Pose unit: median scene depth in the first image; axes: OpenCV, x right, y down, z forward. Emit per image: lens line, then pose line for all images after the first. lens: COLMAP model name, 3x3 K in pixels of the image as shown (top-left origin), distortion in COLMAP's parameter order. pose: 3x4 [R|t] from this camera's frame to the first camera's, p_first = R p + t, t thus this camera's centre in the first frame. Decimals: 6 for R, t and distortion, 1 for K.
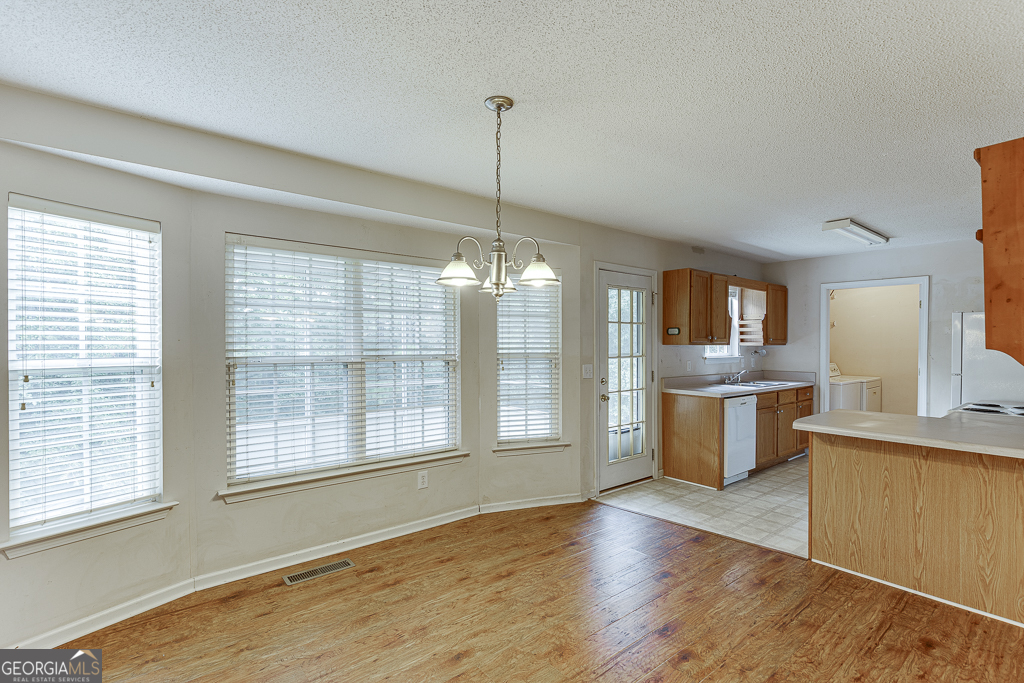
lens RADIAL K [[485.9, 0, 518.6], [0, 485.9, 345.3], [0, 0, 1]] dist [-0.008206, 0.000019]
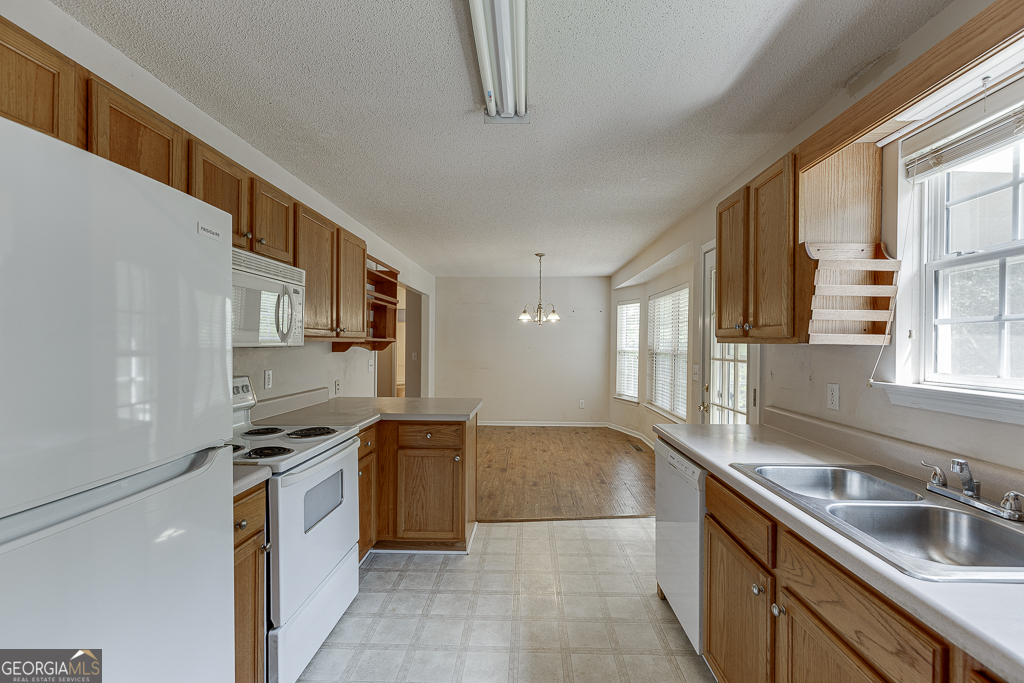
lens RADIAL K [[454.5, 0, 518.8], [0, 454.5, 344.9], [0, 0, 1]] dist [0.006912, -0.001630]
pose [[-0.652337, -0.004010, -0.757919, 1.064709], [-0.012124, 0.999913, 0.005144, 0.001354], [0.757832, 0.012545, -0.652329, 1.389268]]
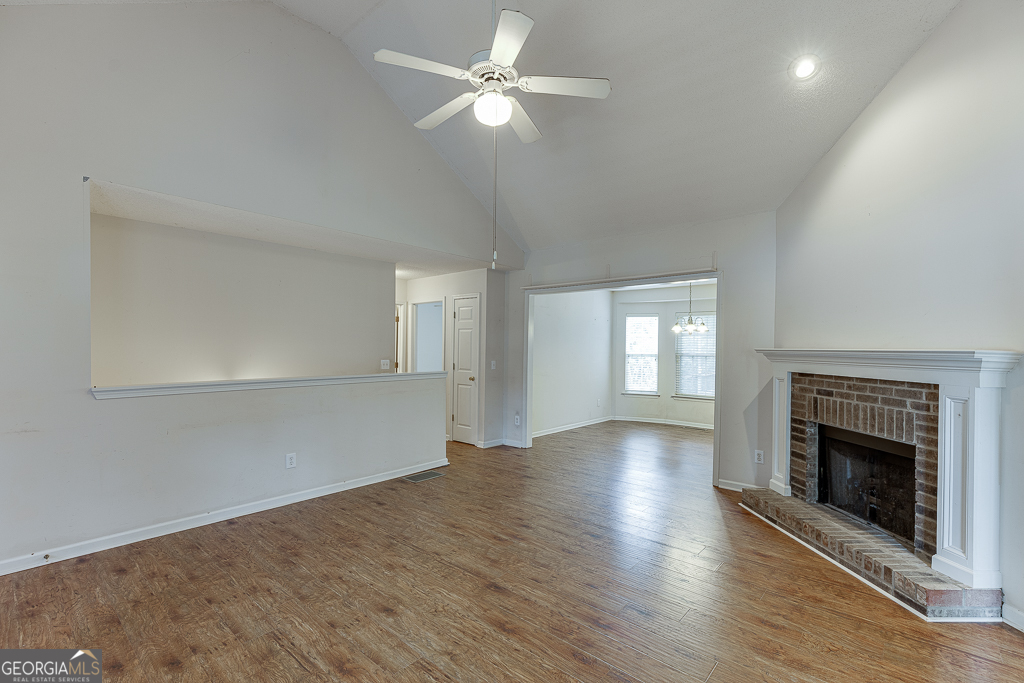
lens RADIAL K [[454.5, 0, 526.9], [0, 454.5, 346.3], [0, 0, 1]] dist [0.006912, -0.001630]
pose [[0.179792, -0.001651, -0.983703, 1.496318], [-0.011144, 0.999931, -0.003715, 0.002575], [0.983642, 0.011630, 0.179761, -0.340795]]
